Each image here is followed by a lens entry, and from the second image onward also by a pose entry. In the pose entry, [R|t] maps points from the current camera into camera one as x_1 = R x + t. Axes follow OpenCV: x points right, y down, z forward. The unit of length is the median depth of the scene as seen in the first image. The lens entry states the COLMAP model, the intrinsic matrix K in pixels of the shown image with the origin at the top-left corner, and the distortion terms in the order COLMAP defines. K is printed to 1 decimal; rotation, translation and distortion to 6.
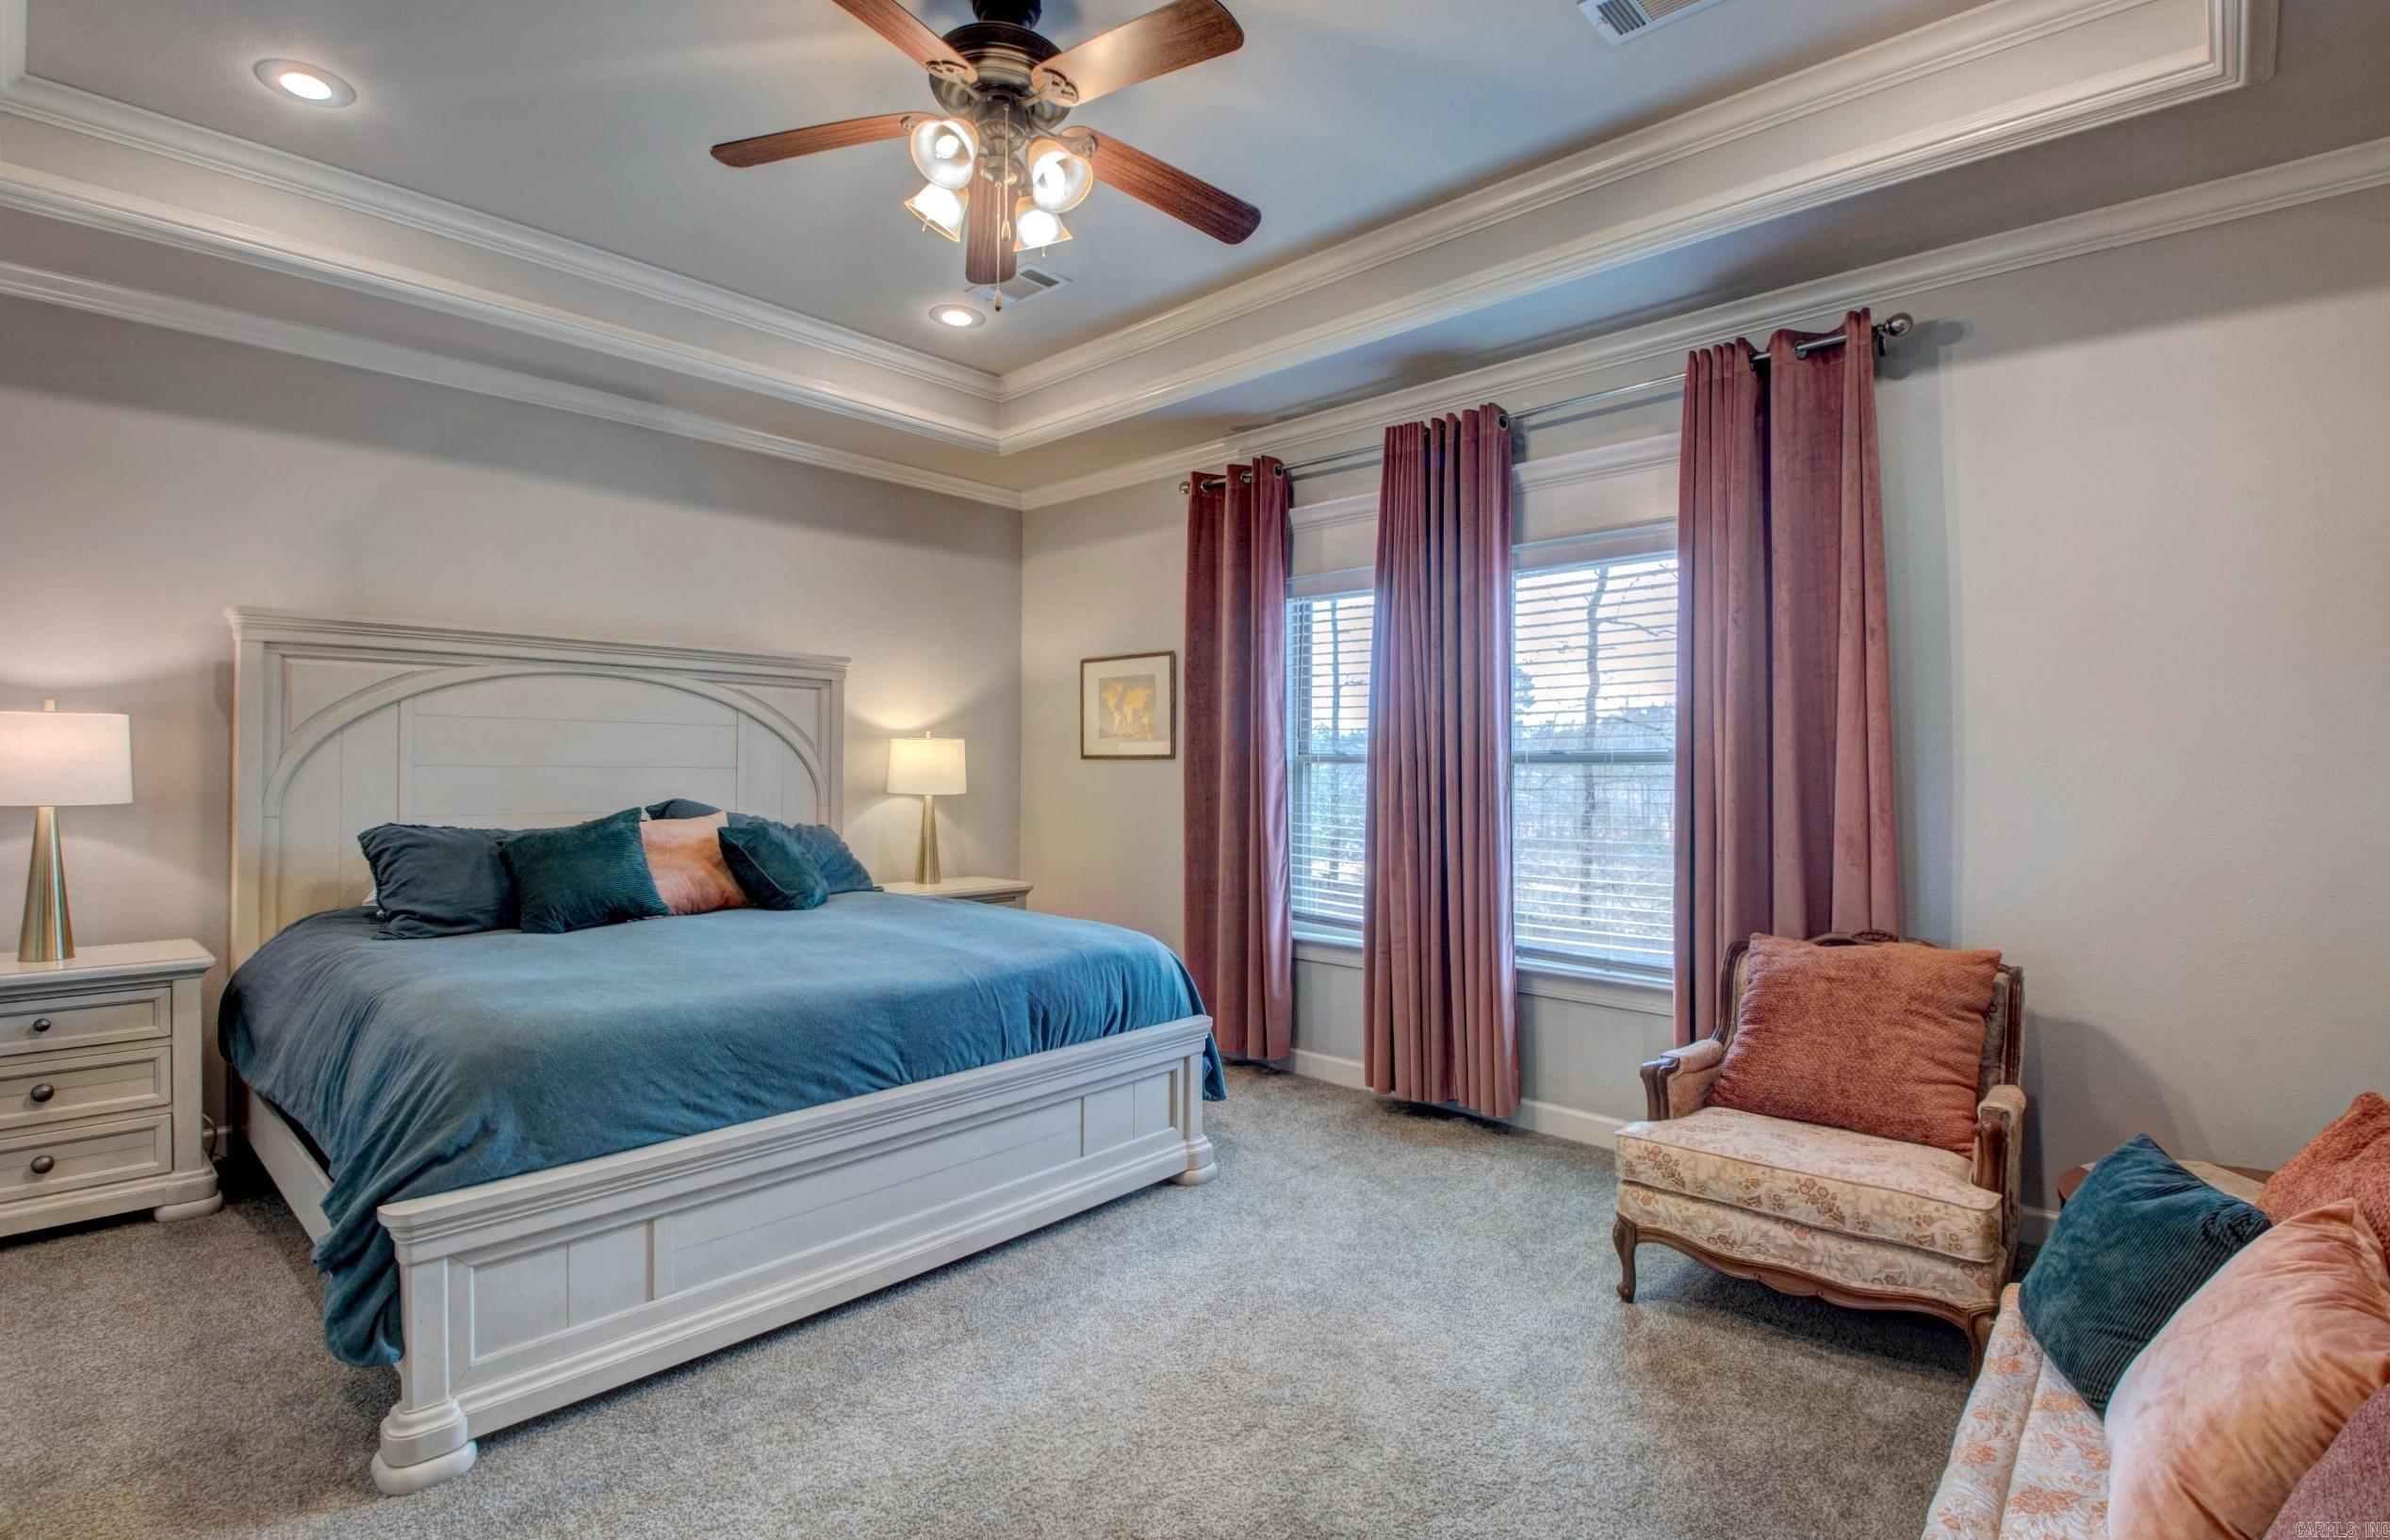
lens RADIAL K [[1111.3, 0, 1185.6], [0, 1111.3, 766.9], [0, 0, 1]] dist [0.021169, -0.038089]
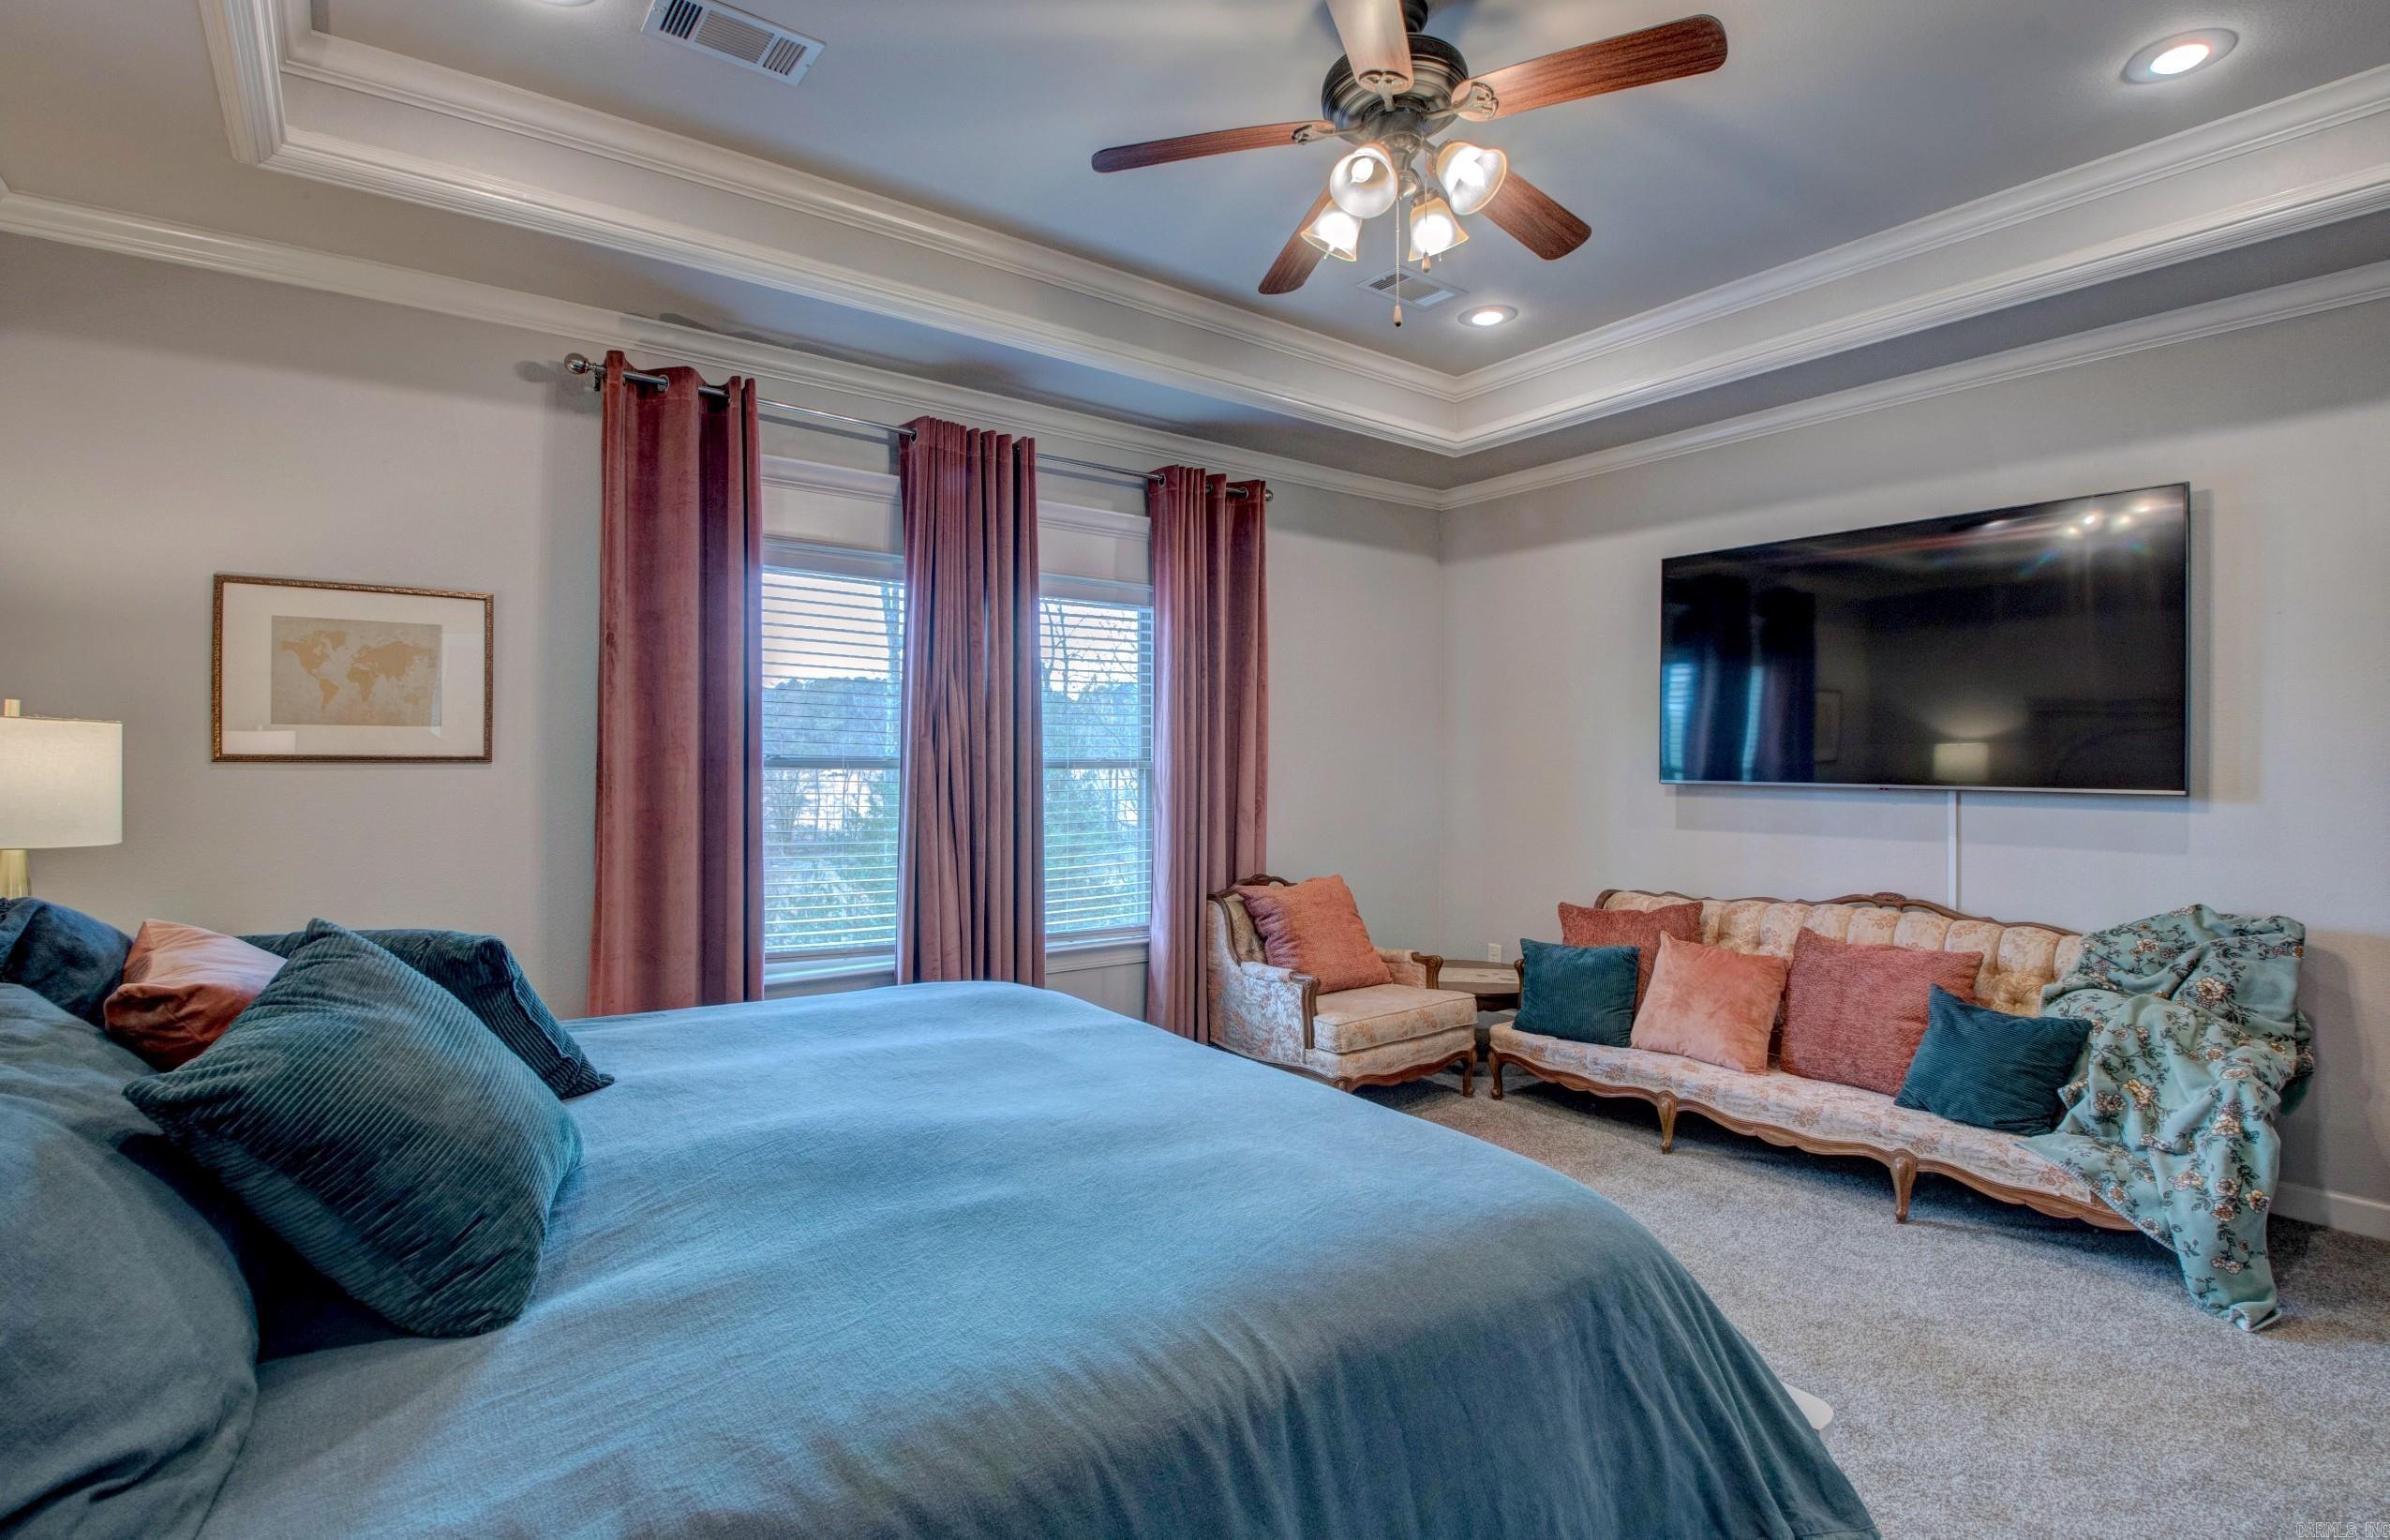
lens RADIAL K [[1111.3, 0, 1185.6], [0, 1111.3, 766.9], [0, 0, 1]] dist [0.021169, -0.038089]
pose [[0.184564, 0.004532, 0.982810, -0.746105], [0.006082, 0.999965, -0.005754, 0.001118], [-0.982802, 0.007040, 0.184530, 0.643152]]
